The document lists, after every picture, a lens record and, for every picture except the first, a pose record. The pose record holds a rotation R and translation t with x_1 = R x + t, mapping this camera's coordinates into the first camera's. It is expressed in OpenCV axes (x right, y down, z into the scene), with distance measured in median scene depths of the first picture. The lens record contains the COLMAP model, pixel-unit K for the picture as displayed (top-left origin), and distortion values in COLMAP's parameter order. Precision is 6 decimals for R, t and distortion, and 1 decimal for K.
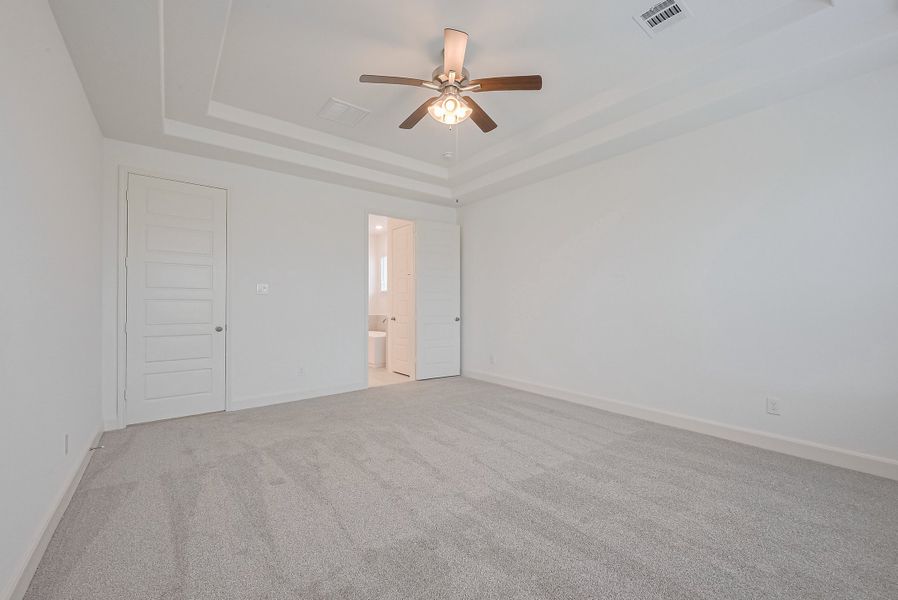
lens RADIAL K [[362.3, 0, 449.0], [0, 362.3, 300.0], [0, 0, 1]] dist [0.000235, -0.000029]
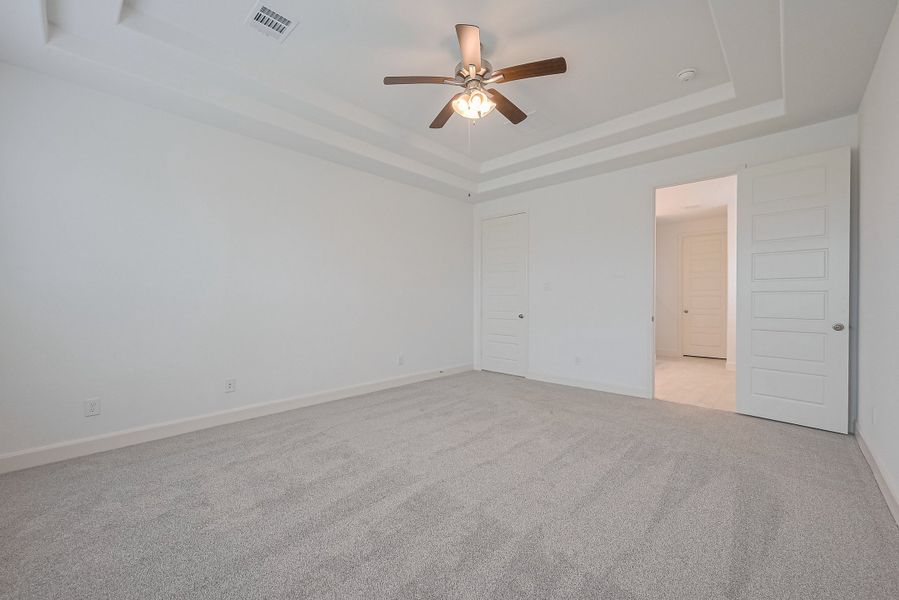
lens RADIAL K [[362.7, 0, 449.5], [0, 362.7, 300.0], [0, 0, 1]] dist [0.000235, -0.000029]
pose [[0.147911, 0.006089, -0.988982, 0.905109], [0.012356, 0.999892, 0.008004, 0.004483], [0.988924, -0.013404, 0.147820, 0.711324]]
